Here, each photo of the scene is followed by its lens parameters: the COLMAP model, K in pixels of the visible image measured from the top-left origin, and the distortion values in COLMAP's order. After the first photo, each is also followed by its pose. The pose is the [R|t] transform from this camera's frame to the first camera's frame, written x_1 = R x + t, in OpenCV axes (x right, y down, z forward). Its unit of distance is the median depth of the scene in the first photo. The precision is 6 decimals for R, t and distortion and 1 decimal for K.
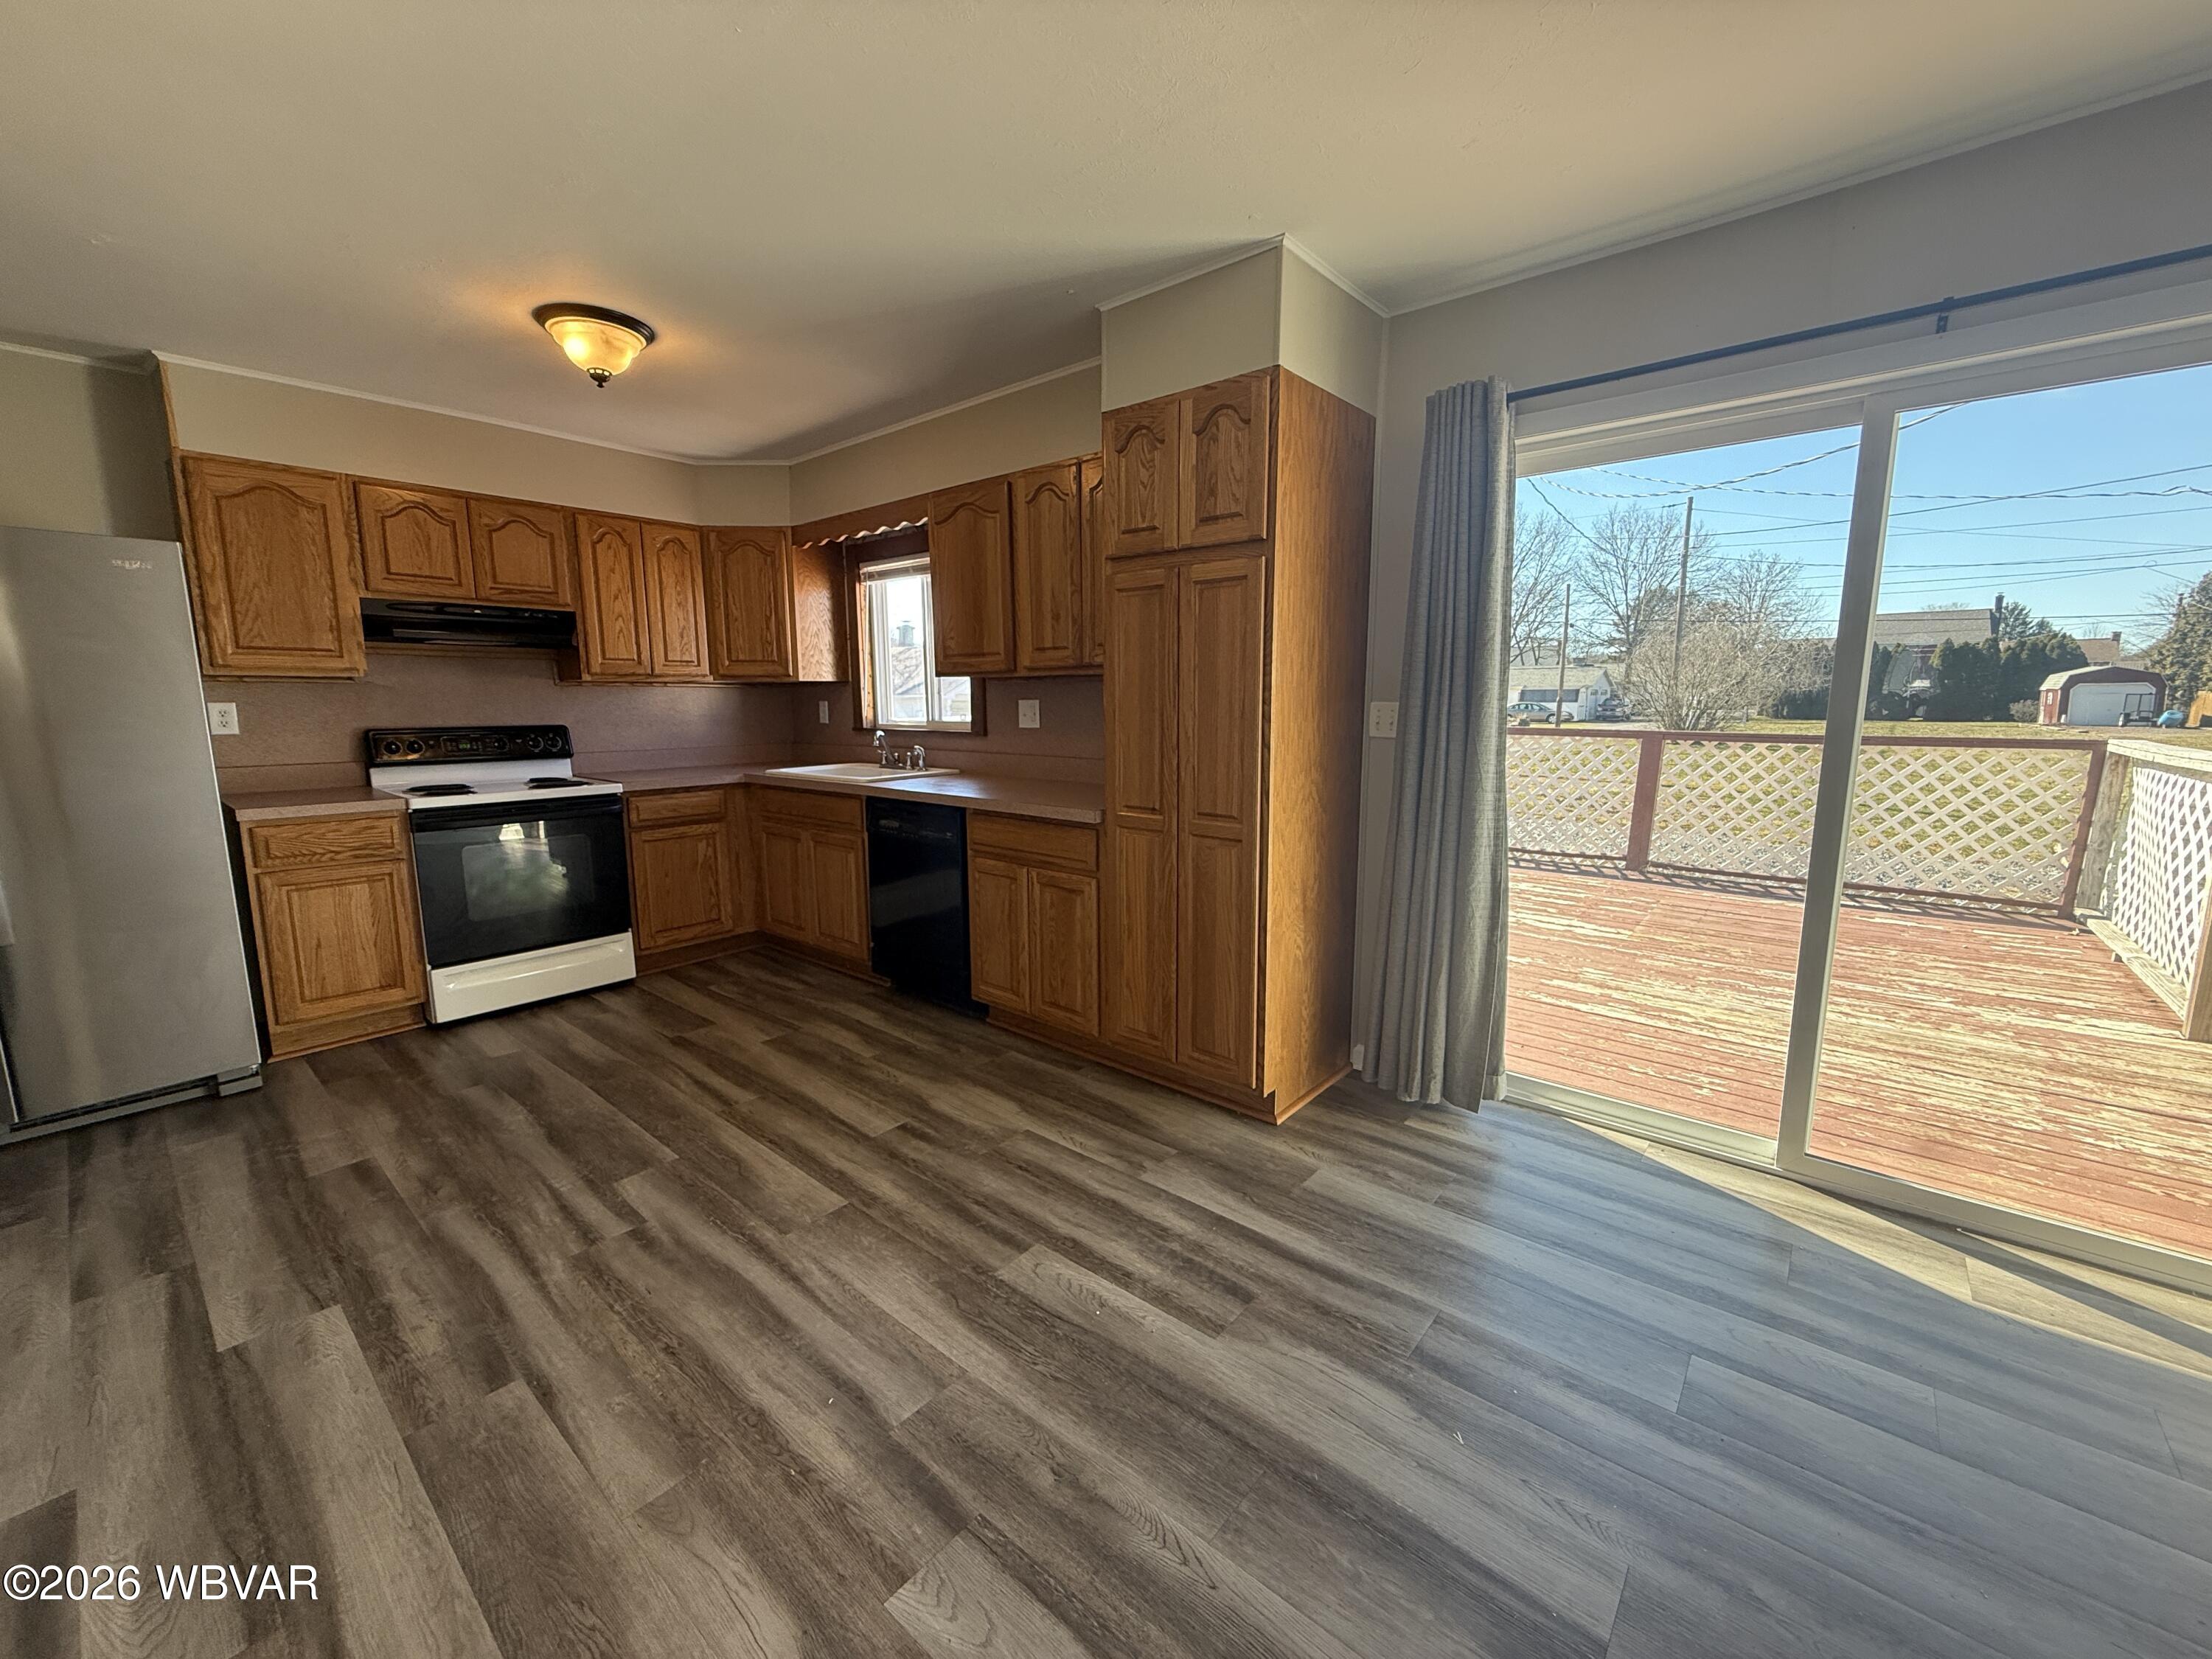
lens RADIAL K [[882.7, 0, 1098.7], [0, 882.7, 830.6], [0, 0, 1]] dist [0.000027, 0.000486]
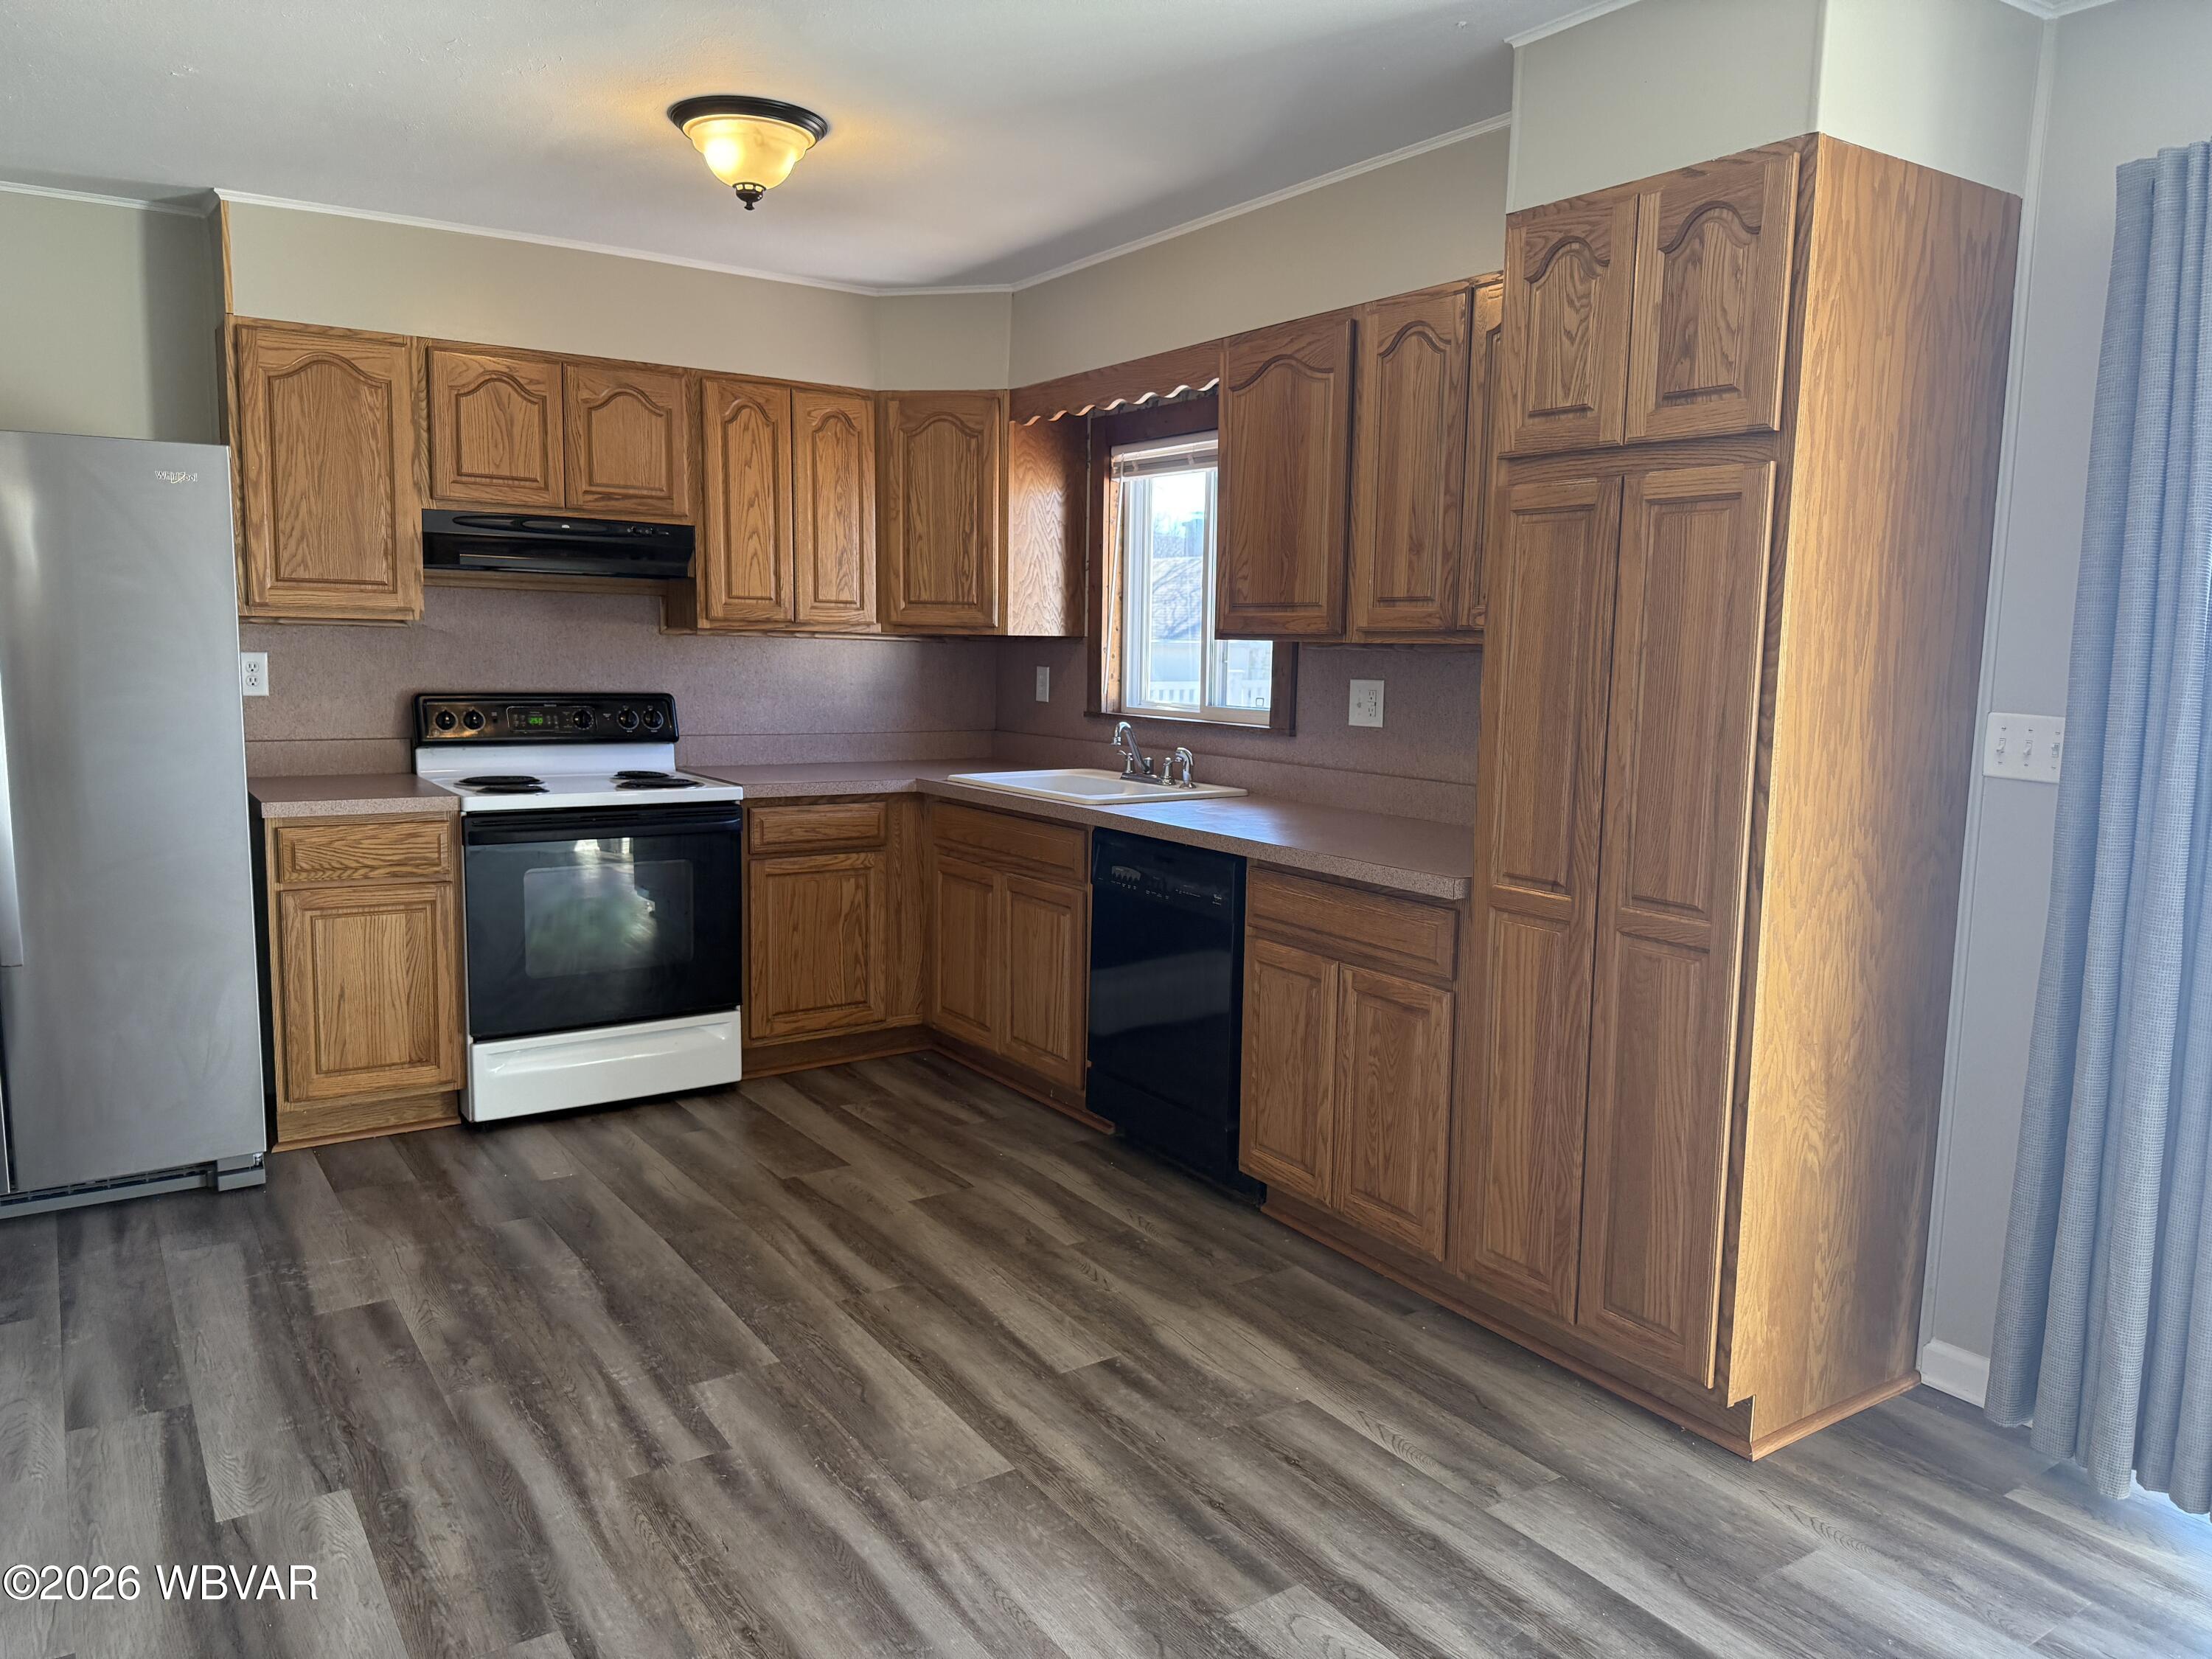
lens RADIAL K [[1562.8, 0, 1099.3], [0, 1562.8, 840.2], [0, 0, 1]] dist [0.076209, -0.113902]
pose [[0.962727, 0.057356, -0.264324, 0.044357], [-0.063169, 0.997911, -0.013537, -0.019598], [0.262996, 0.029730, 0.964339, -0.088058]]
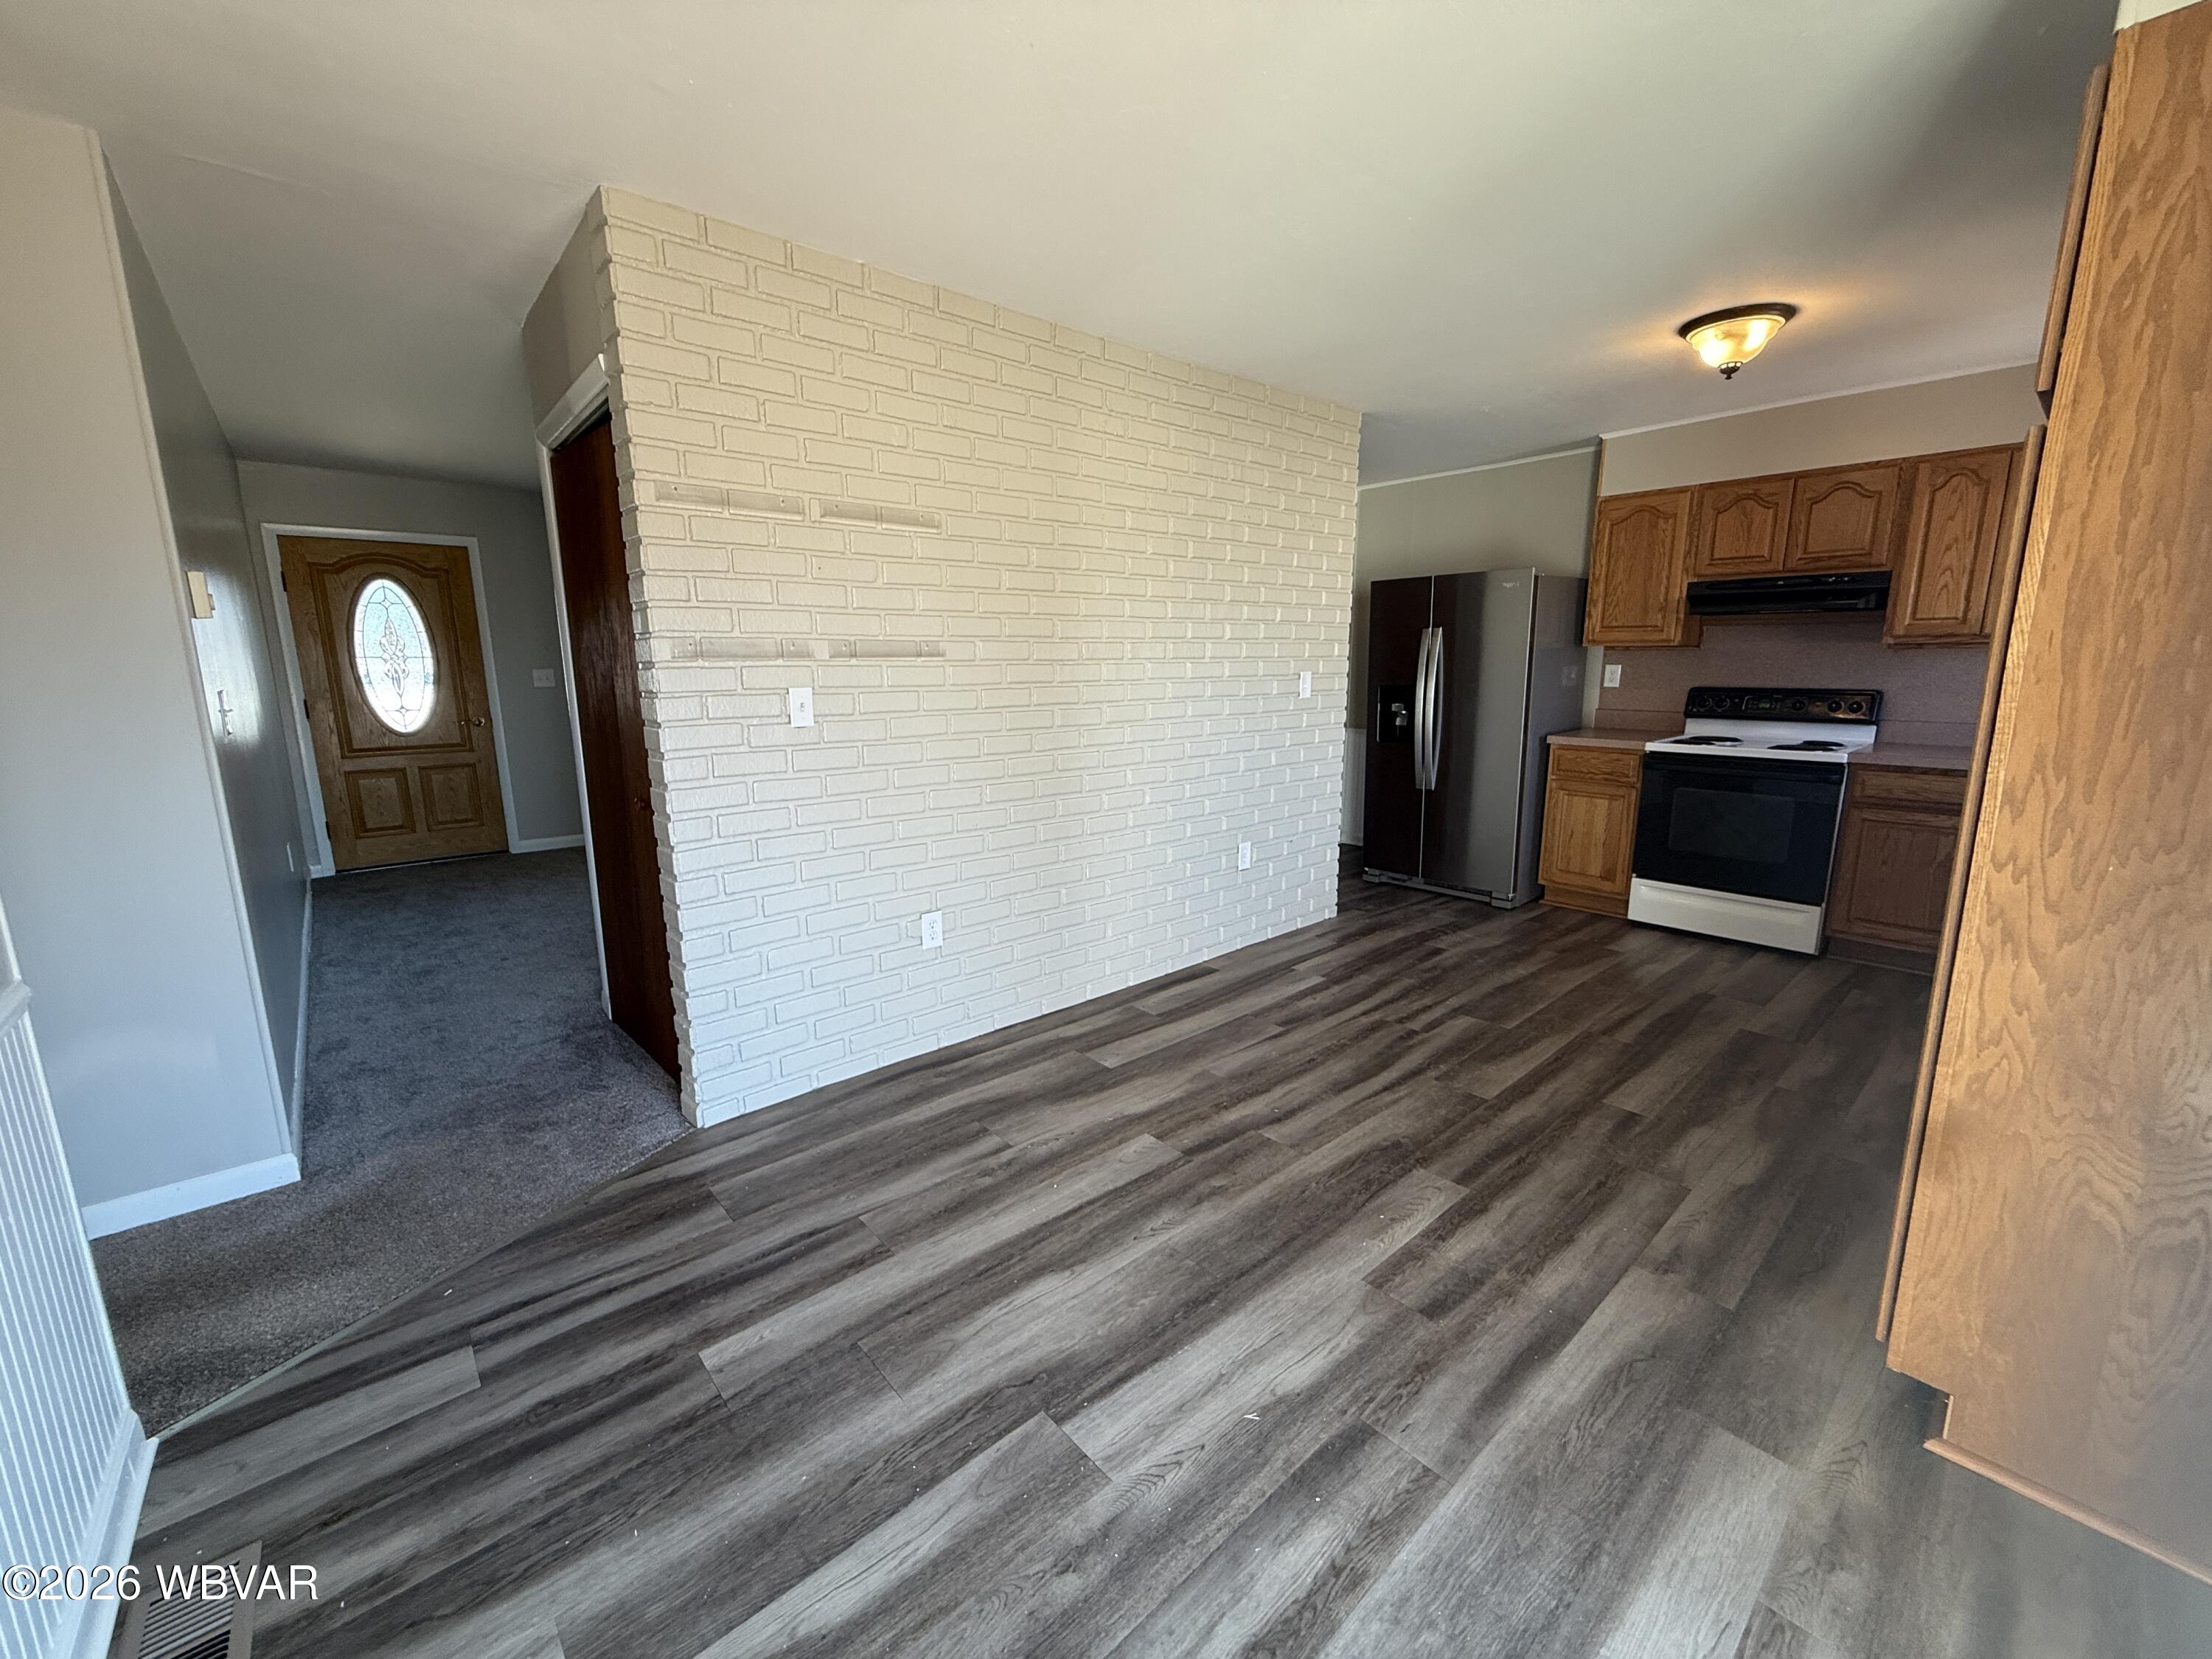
lens RADIAL K [[882.7, 0, 1098.7], [0, 882.7, 830.6], [0, 0, 1]] dist [0.000027, 0.000486]
pose [[-0.145777, 0.195019, -0.969905, 0.724360], [-0.139445, 0.966540, 0.215301, -0.092067], [0.979441, 0.166634, -0.113705, 0.463625]]
